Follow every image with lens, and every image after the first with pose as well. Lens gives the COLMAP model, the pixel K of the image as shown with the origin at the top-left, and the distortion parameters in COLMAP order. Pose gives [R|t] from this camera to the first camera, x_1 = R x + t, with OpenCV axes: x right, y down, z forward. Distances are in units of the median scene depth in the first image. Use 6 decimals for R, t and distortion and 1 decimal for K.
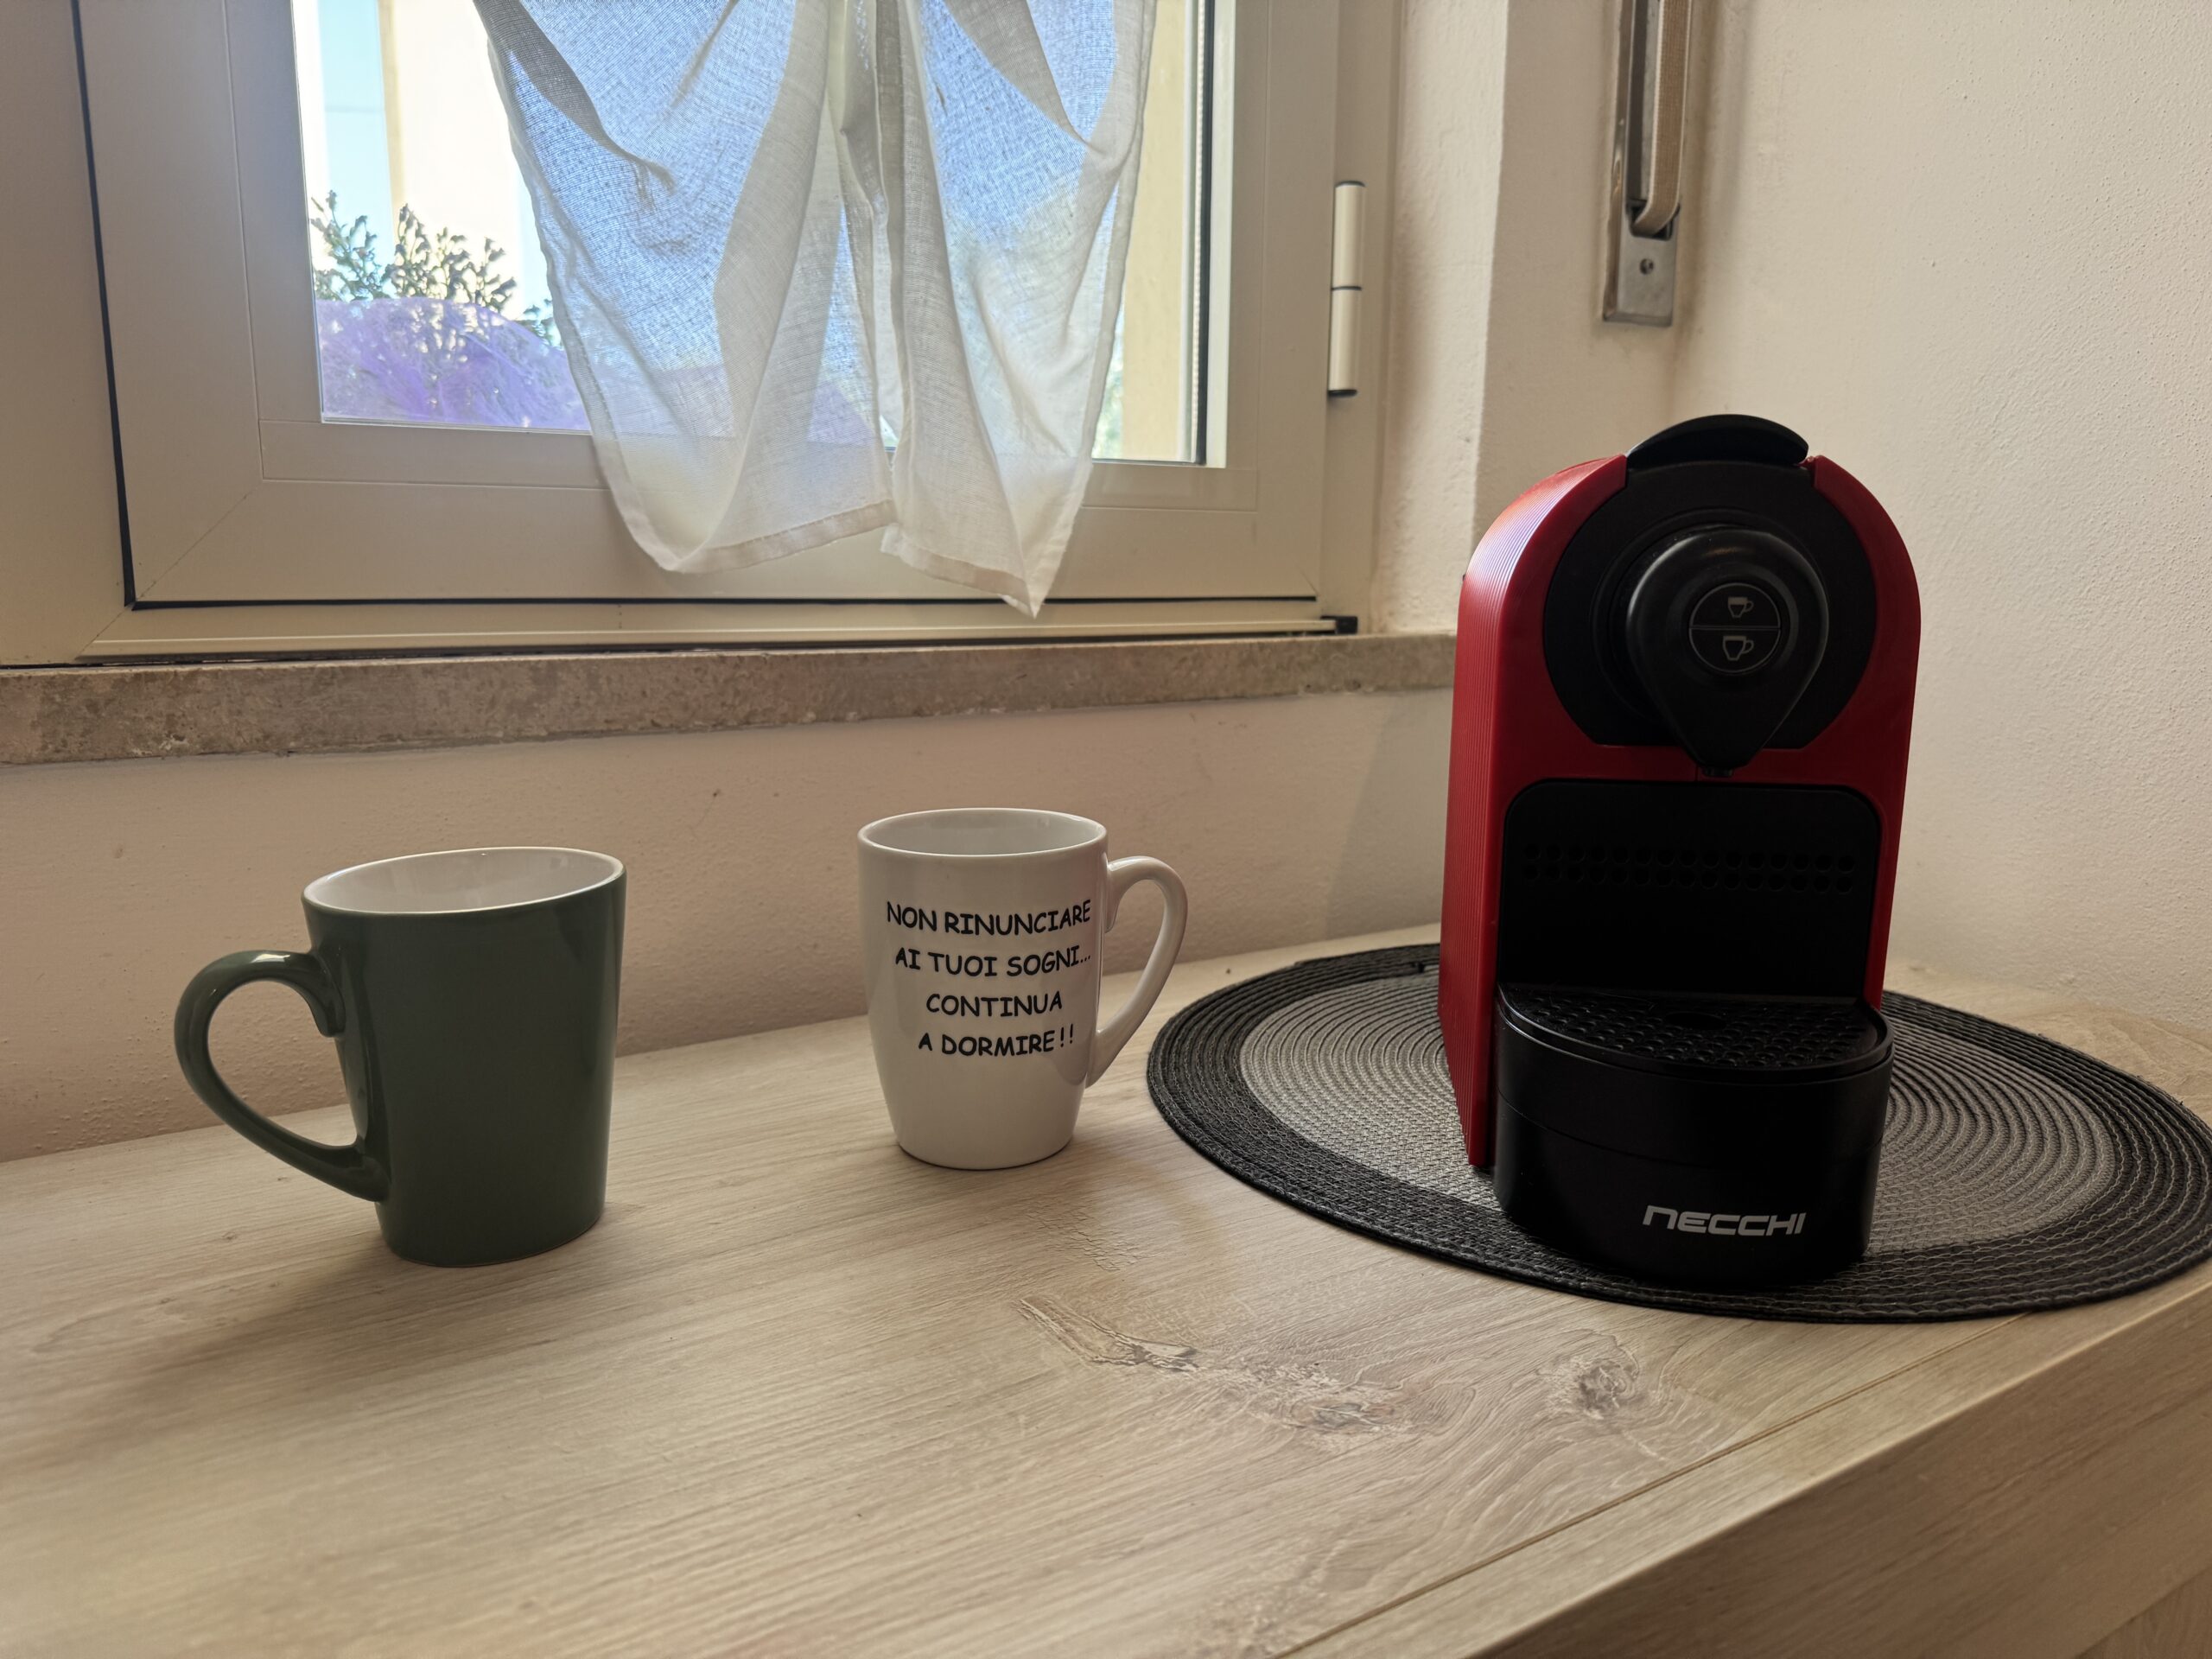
lens RADIAL K [[1558.7, 0, 1109.0], [0, 1558.7, 841.3], [0, 0, 1]] dist [0.031551, -0.038341]
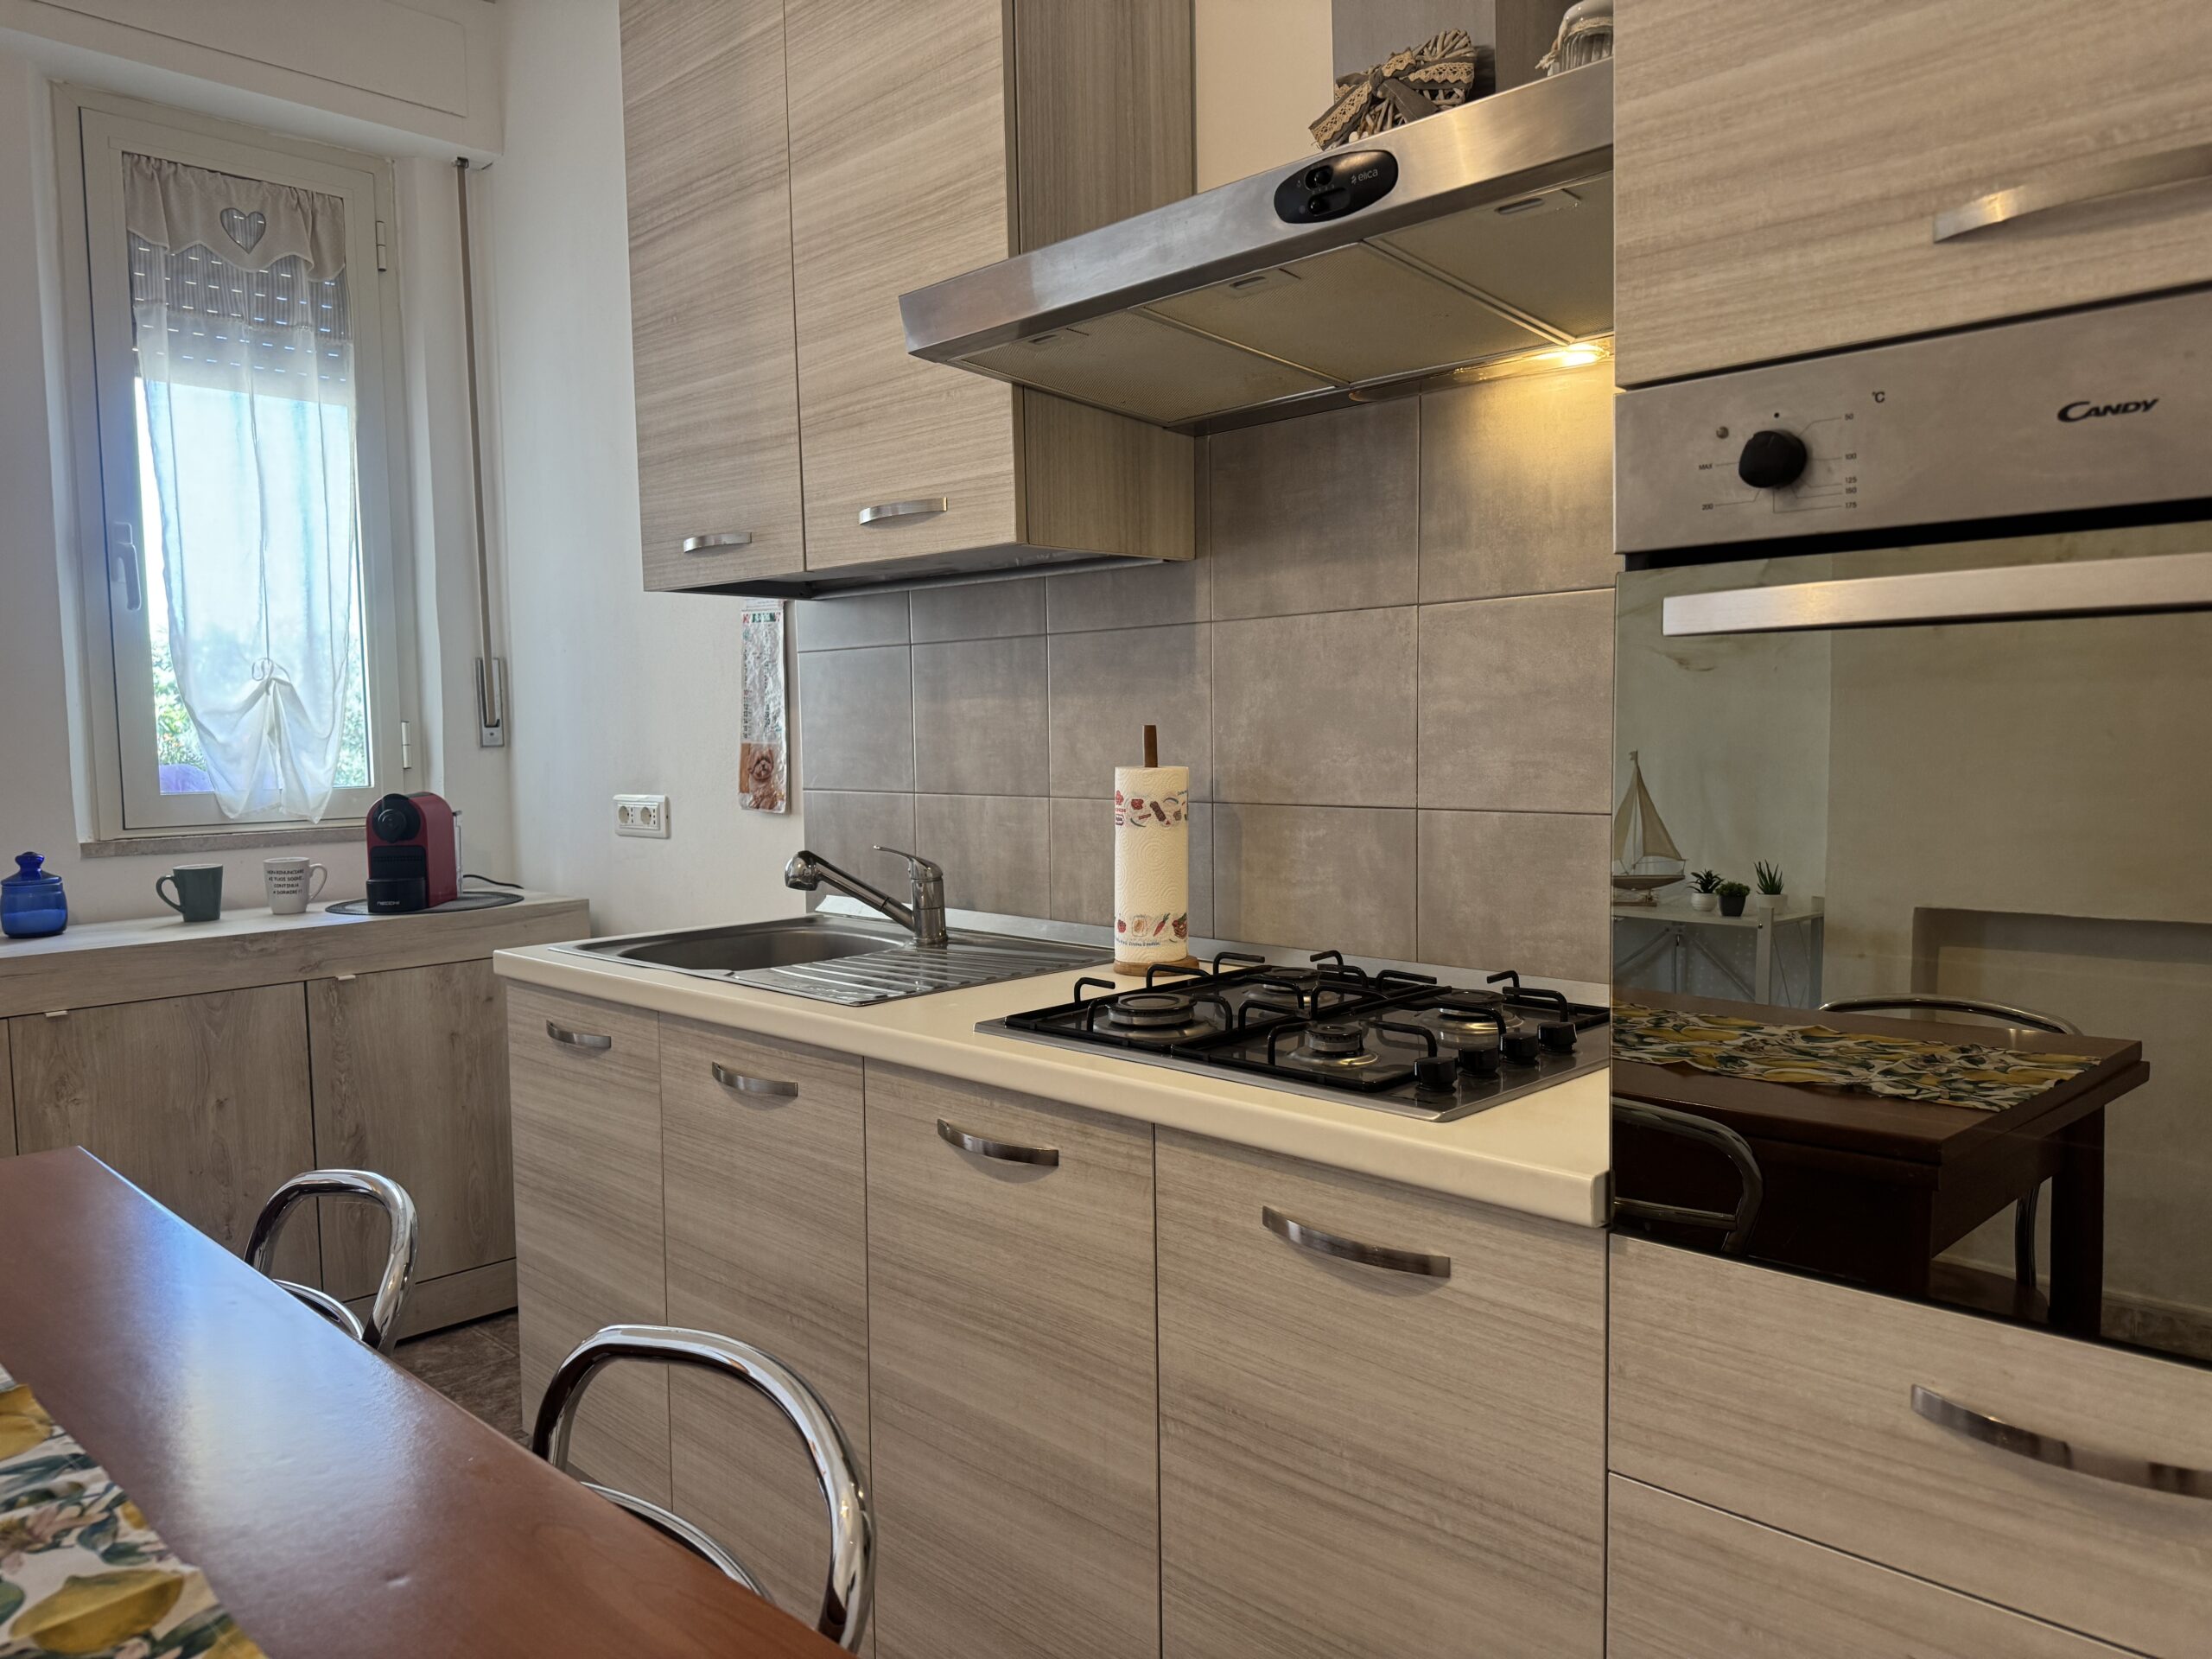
lens RADIAL K [[1535.6, 0, 1111.8], [0, 1535.6, 839.4], [0, 0, 1]] dist [0.103112, -0.163464]
pose [[0.978657, -0.036667, 0.202204, 1.505177], [0.056861, 0.993854, -0.094980, 0.546160], [-0.197478, 0.104451, 0.974727, -4.550193]]
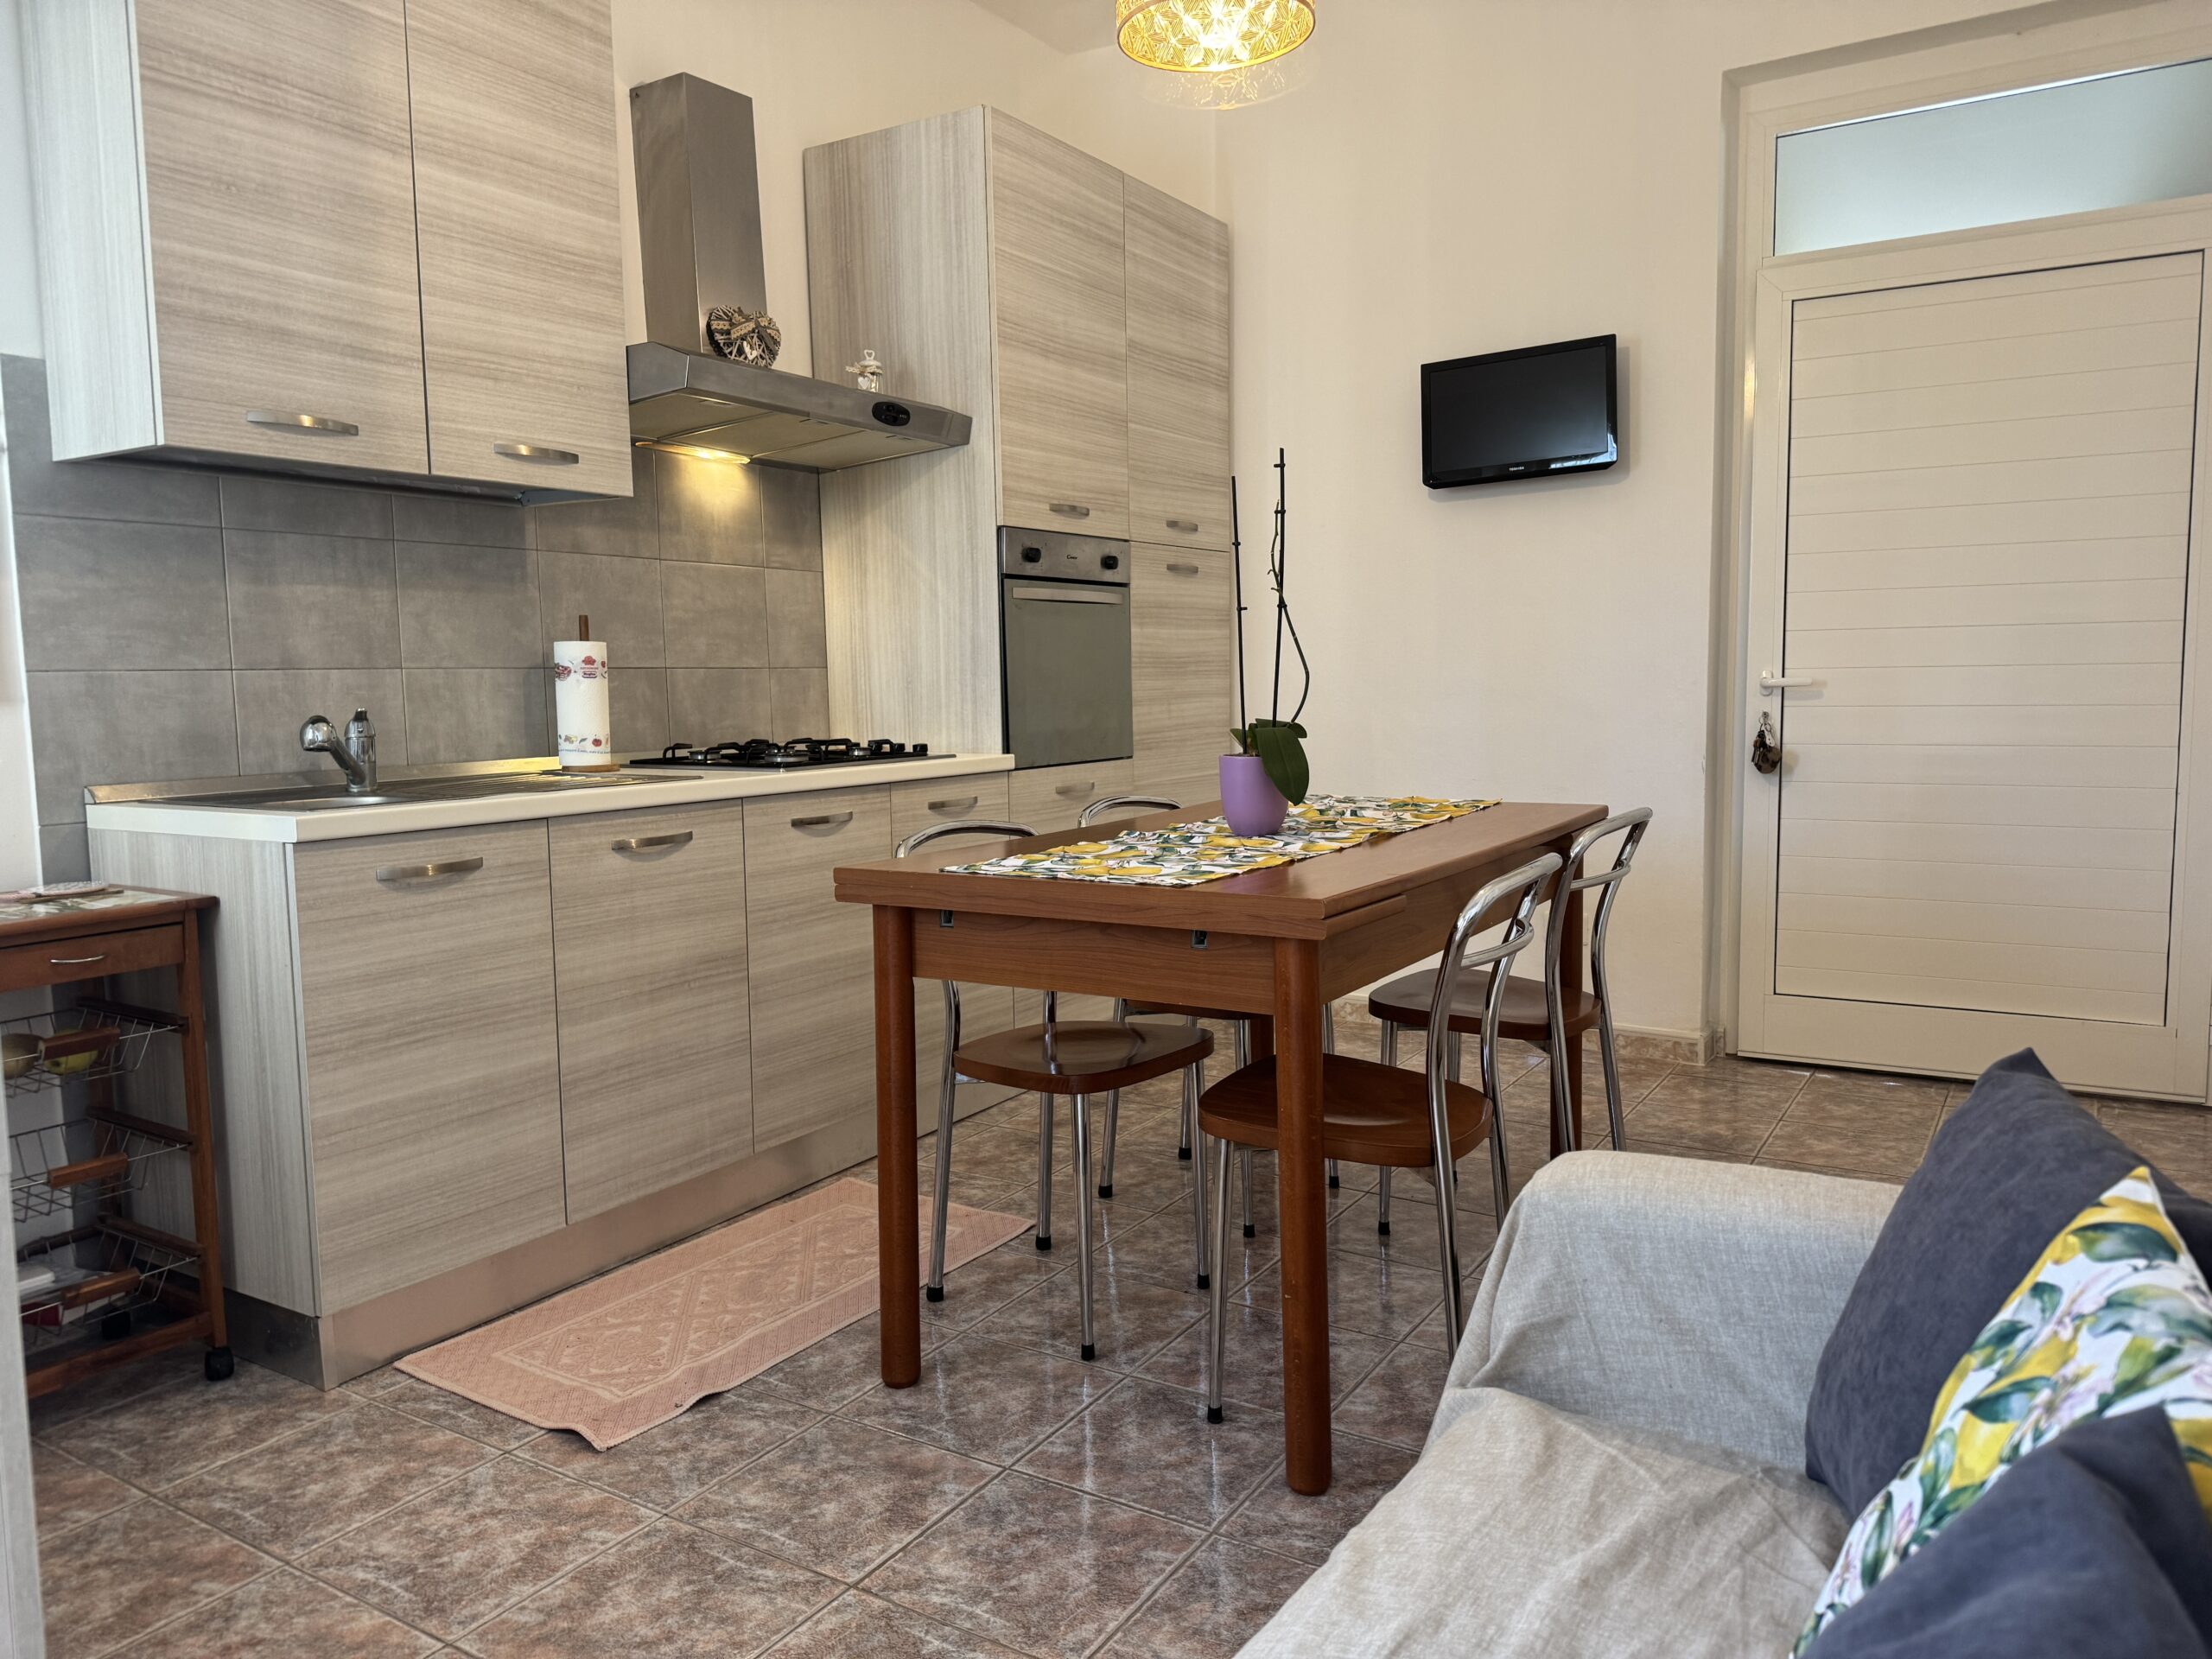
lens RADIAL K [[1574.4, 0, 1094.3], [0, 1574.4, 819.7], [0, 0, 1]] dist [0.073133, -0.132448]
pose [[-0.409707, -0.083128, 0.908422, -3.222802], [0.168837, 0.971724, 0.165067, 0.089208], [-0.896457, 0.221004, -0.384087, -0.854131]]
